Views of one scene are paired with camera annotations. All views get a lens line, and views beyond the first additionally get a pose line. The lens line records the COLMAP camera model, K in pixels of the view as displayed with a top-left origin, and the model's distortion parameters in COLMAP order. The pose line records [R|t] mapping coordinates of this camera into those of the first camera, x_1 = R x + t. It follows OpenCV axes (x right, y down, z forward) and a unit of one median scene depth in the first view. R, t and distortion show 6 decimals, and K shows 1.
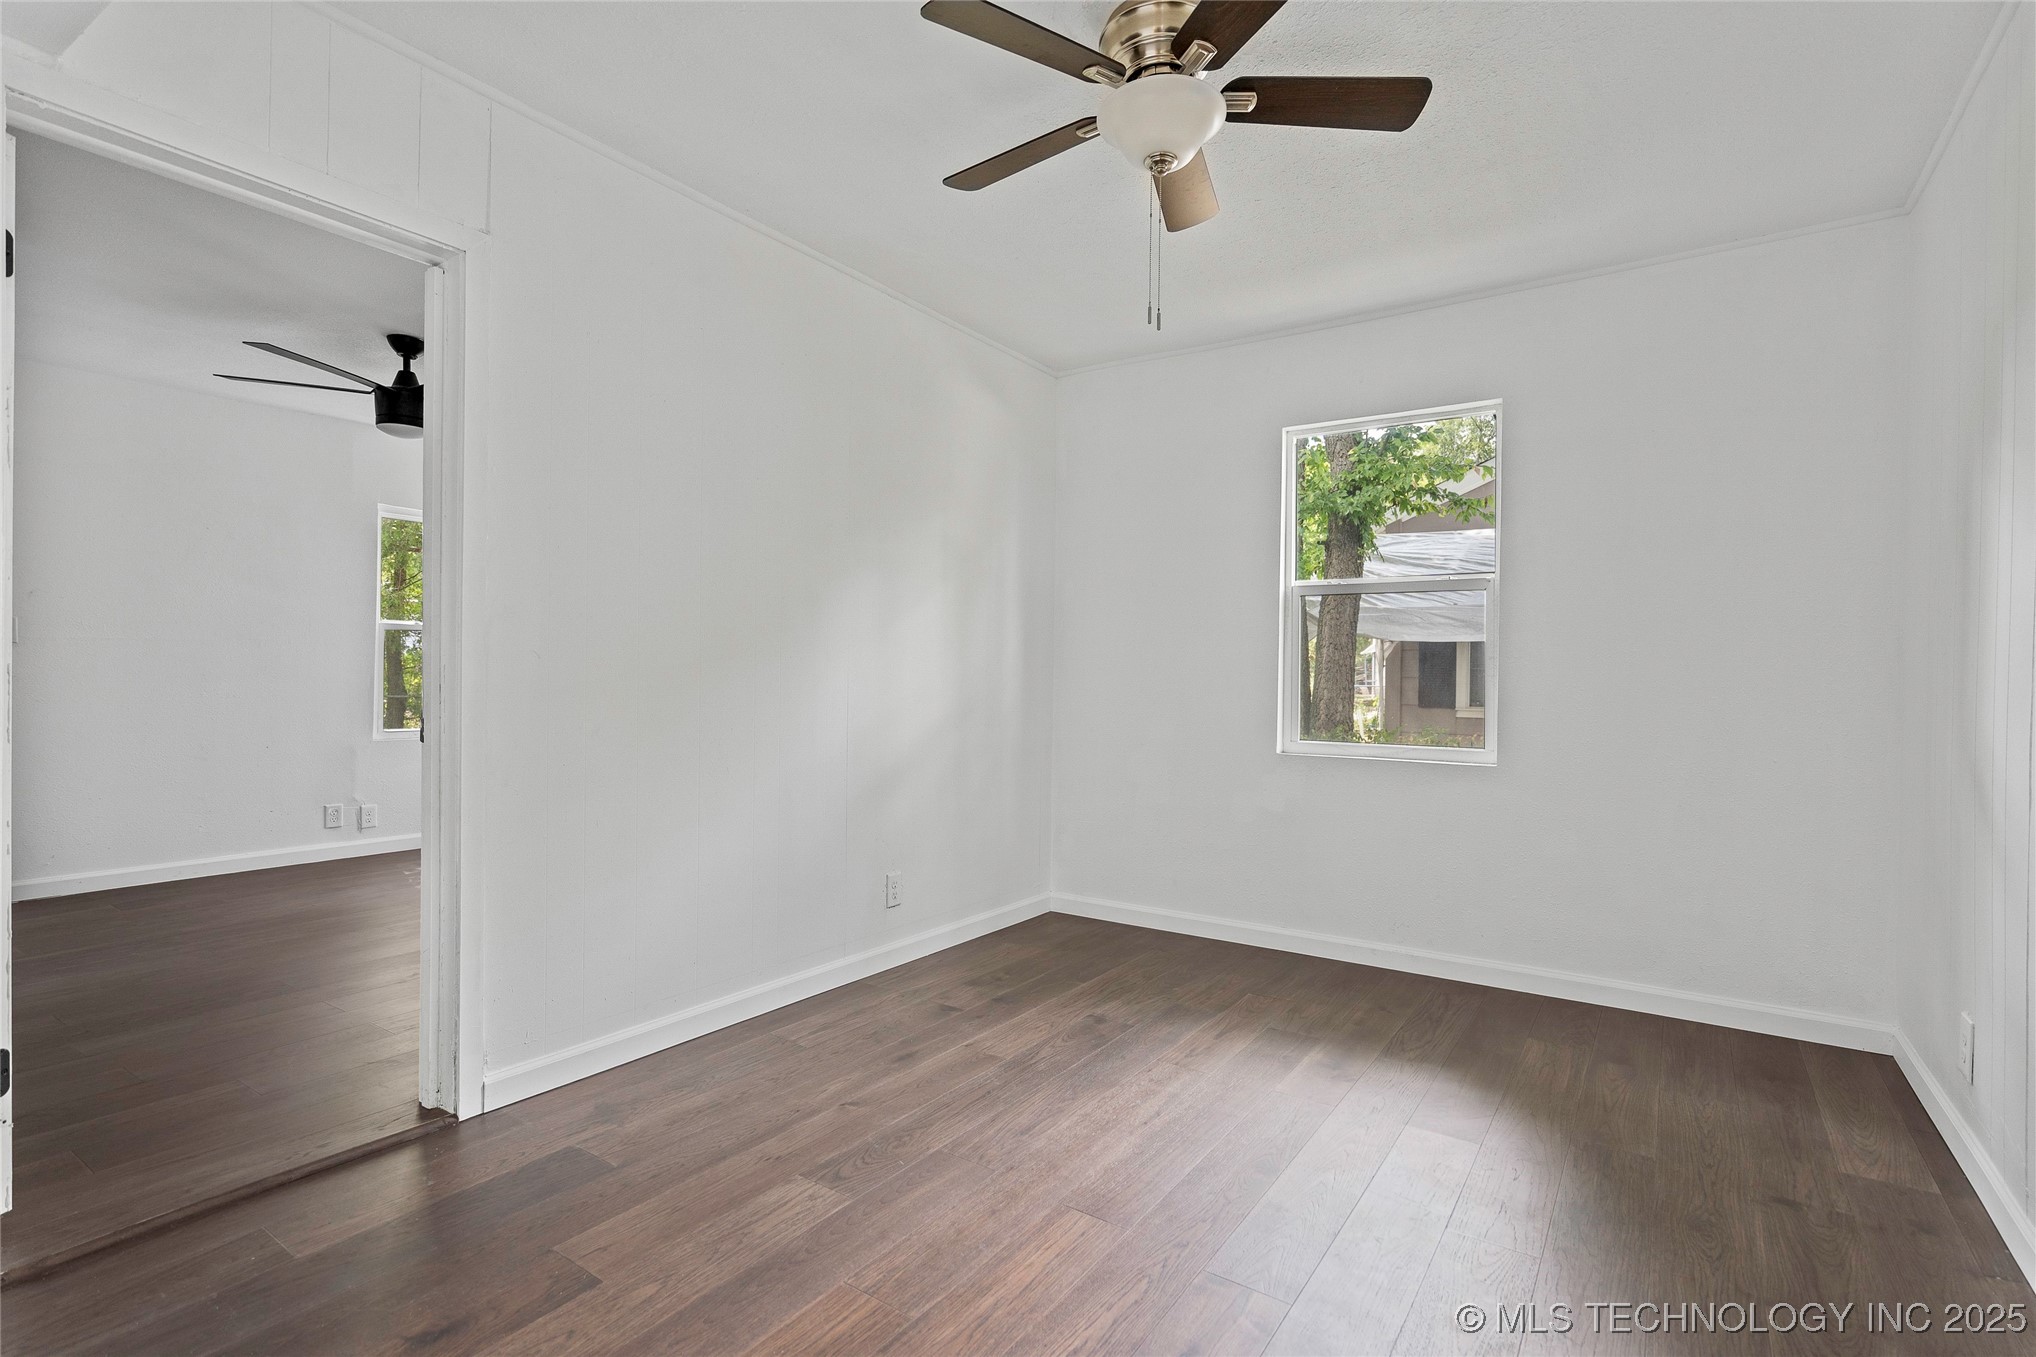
lens RADIAL K [[968.1, 0, 1014.0], [0, 968.1, 677.5], [0, 0, 1]] dist [0.000904, 0.001743]
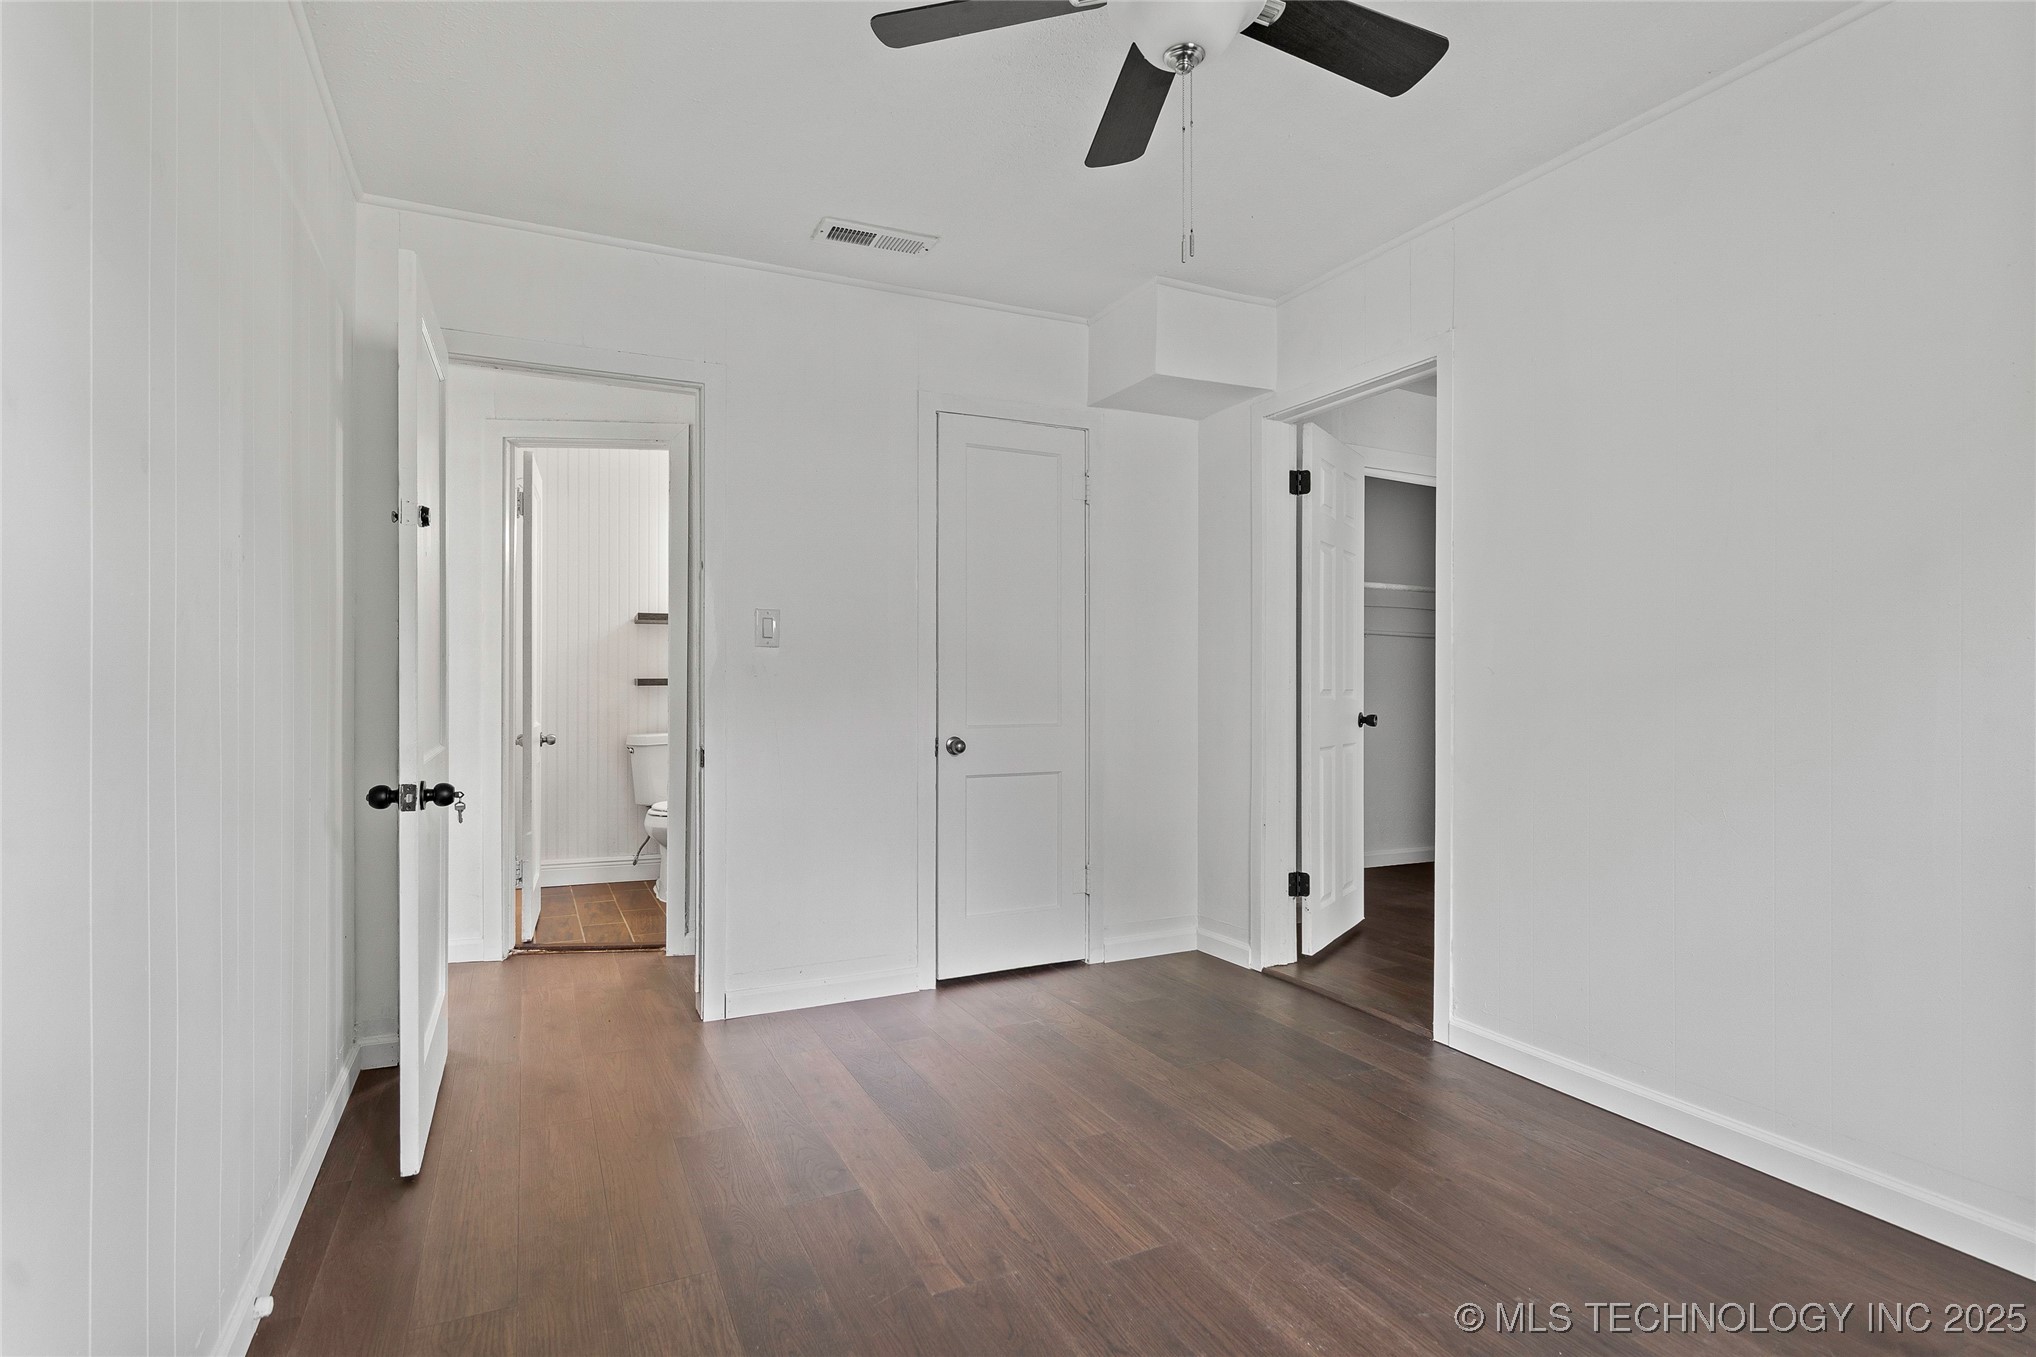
lens RADIAL K [[968.1, 0, 1014.0], [0, 968.1, 677.5], [0, 0, 1]] dist [0.000904, 0.001743]
pose [[-0.480225, -0.004671, -0.877133, 0.662256], [0.000164, 0.999985, -0.005415, -0.016222], [0.877145, -0.002744, -0.480217, 0.887996]]
